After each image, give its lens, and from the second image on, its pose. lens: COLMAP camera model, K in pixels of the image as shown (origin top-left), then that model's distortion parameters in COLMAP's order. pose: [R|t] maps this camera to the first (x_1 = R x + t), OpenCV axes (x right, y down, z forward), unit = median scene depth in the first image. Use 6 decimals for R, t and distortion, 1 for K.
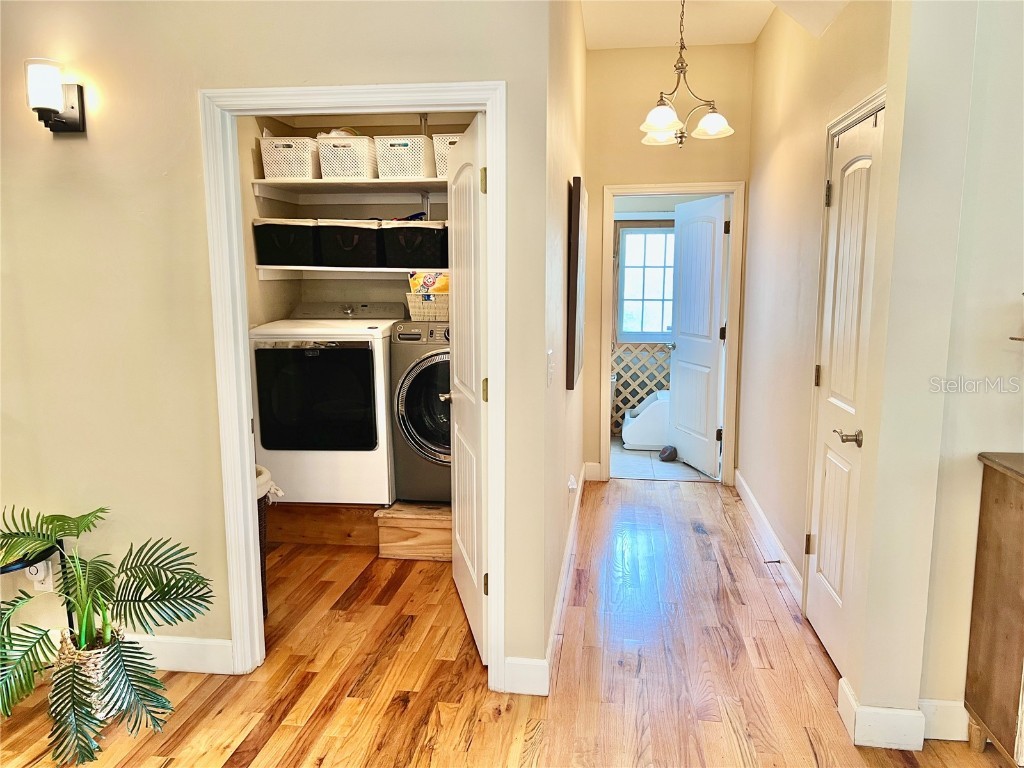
lens RADIAL K [[762.2, 0, 507.0], [0, 762.2, 394.2], [0, 0, 1]] dist [0.077484, -0.103901]
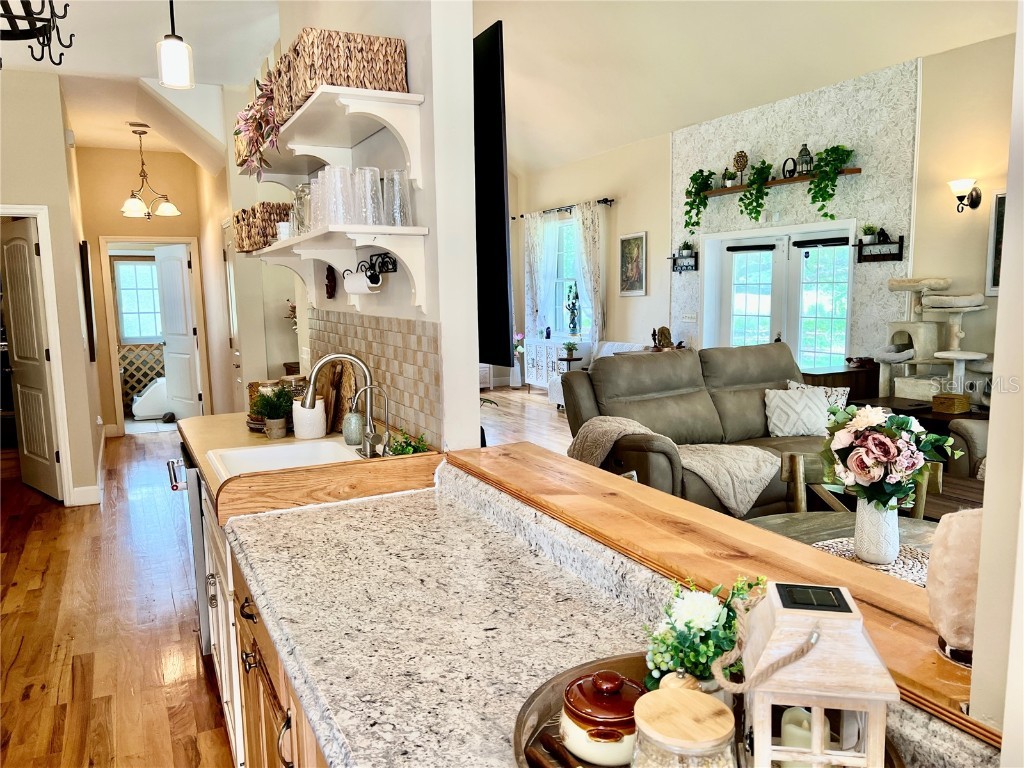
lens RADIAL K [[762.2, 0, 507.0], [0, 762.2, 394.2], [0, 0, 1]] dist [0.077484, -0.103901]
pose [[0.819721, -0.091966, 0.565332, -0.076847], [0.104807, 0.994444, 0.009805, 0.077775], [-0.563092, 0.051213, 0.824805, -0.510704]]
